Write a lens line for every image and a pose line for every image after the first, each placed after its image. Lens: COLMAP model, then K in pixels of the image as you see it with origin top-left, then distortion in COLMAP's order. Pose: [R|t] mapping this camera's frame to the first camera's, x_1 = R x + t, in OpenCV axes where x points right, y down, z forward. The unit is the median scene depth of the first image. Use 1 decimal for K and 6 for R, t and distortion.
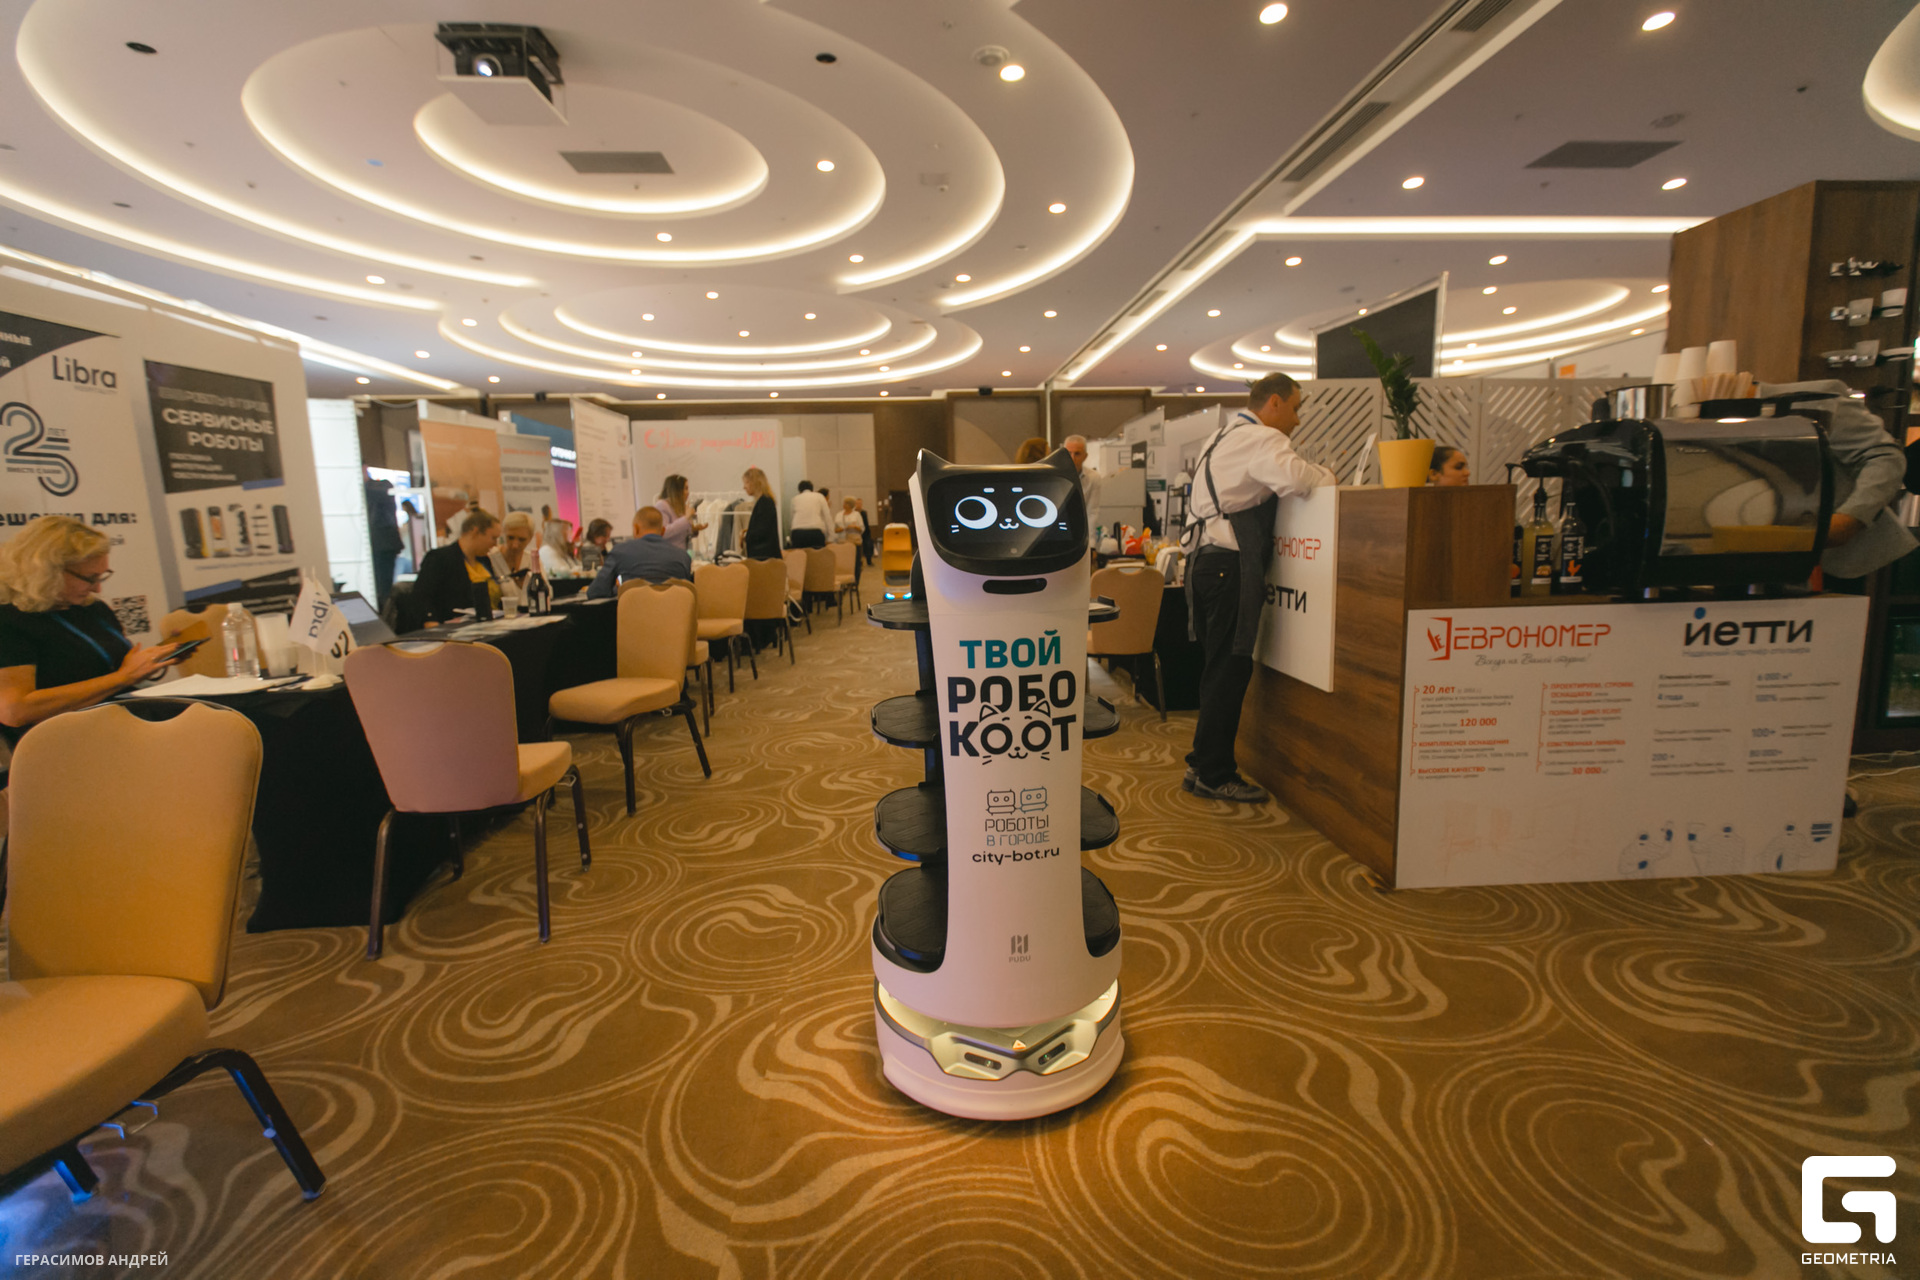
lens RADIAL K [[868.9, 0, 968.1], [0, 868.9, 624.3], [0, 0, 1]] dist [0.001149, 0.000501]
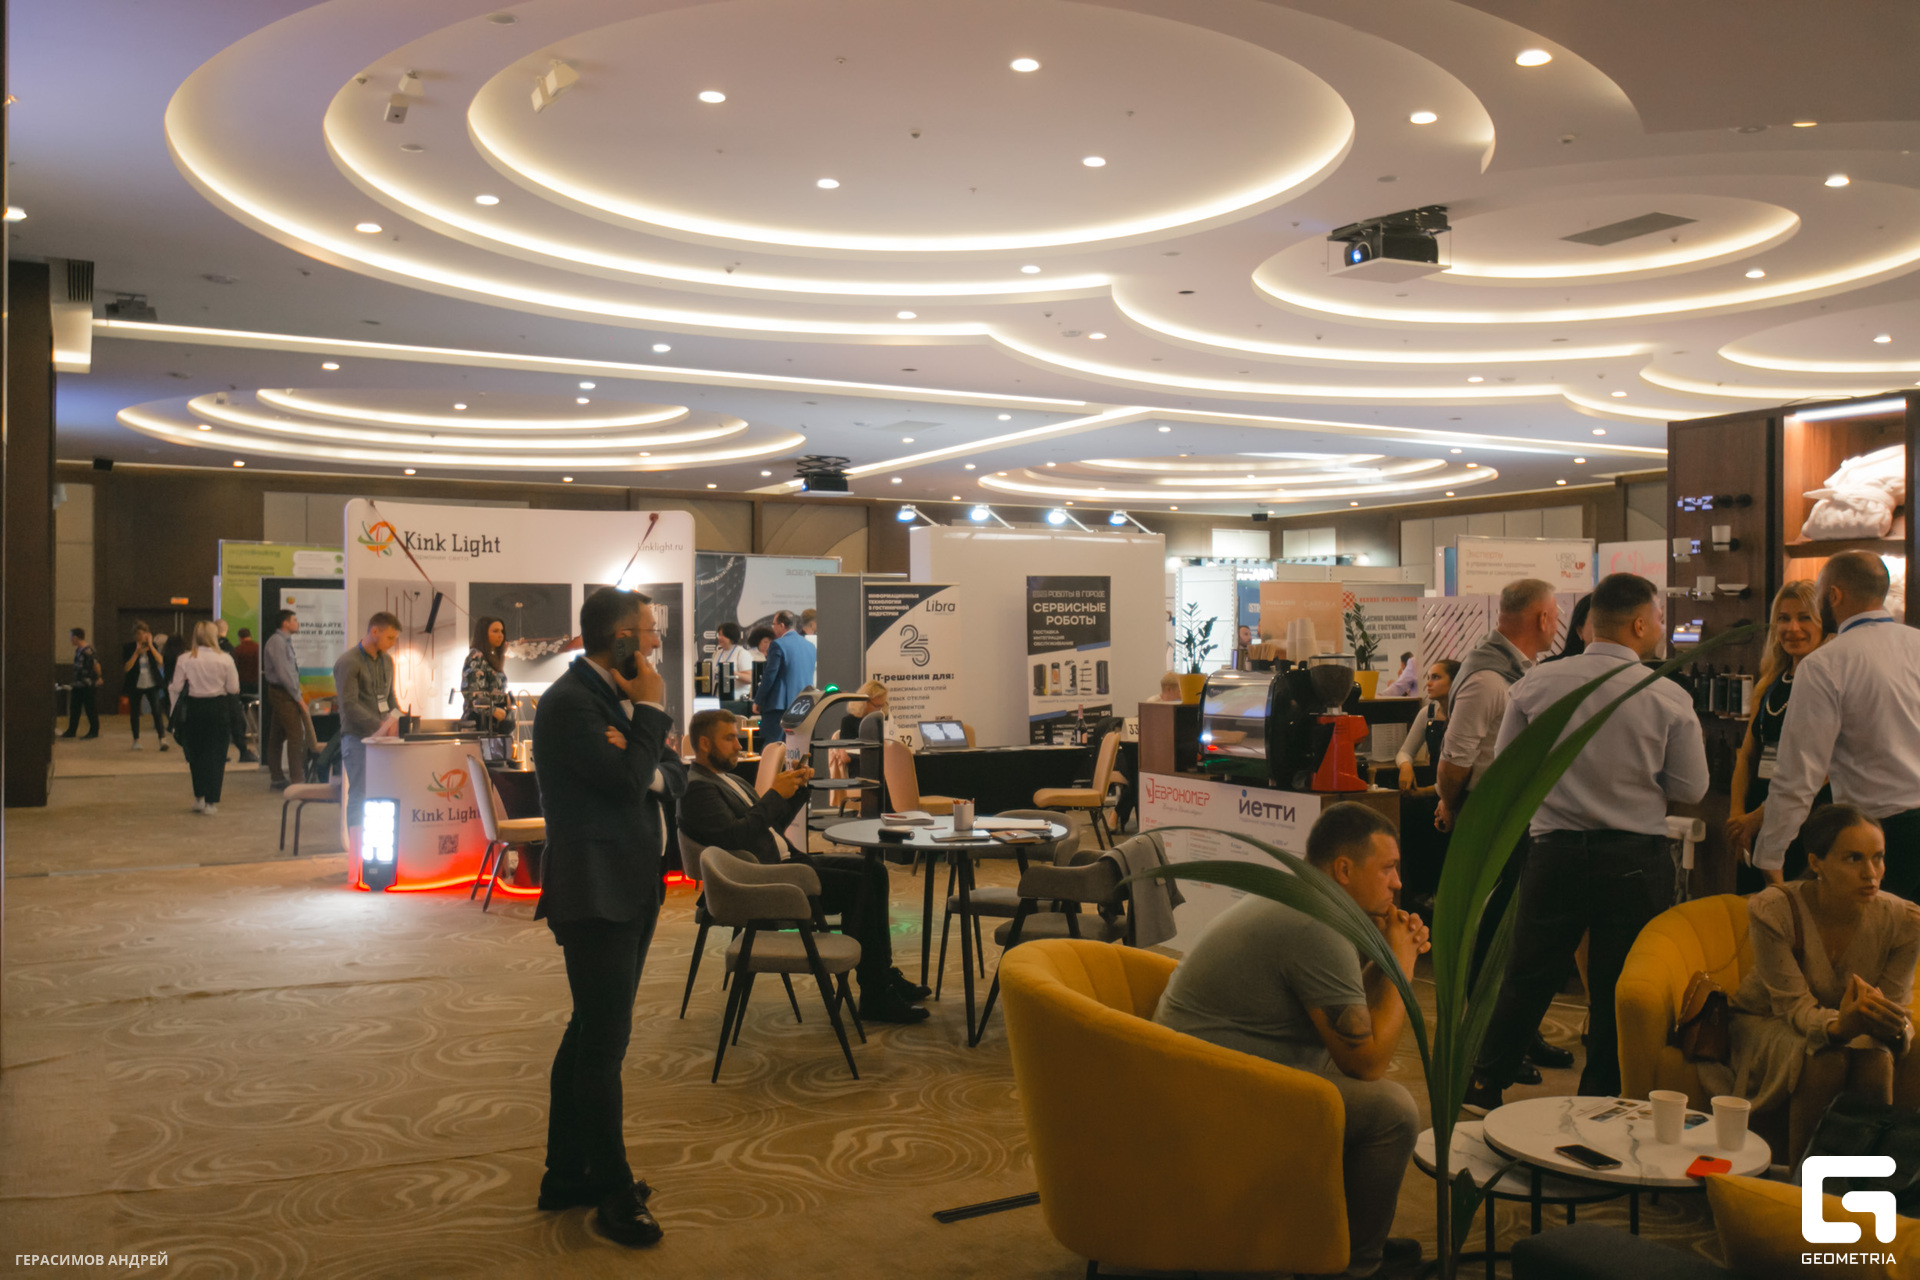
lens RADIAL K [[1641.2, 0, 952.9], [0, 1641.2, 644.3], [0, 0, 1]] dist [0.015174, -0.017963]
pose [[0.413148, 0.026318, -0.910284, 1.716305], [-0.115083, 0.993077, -0.023521, -0.077683], [0.903363, 0.114476, 0.413316, -0.379309]]
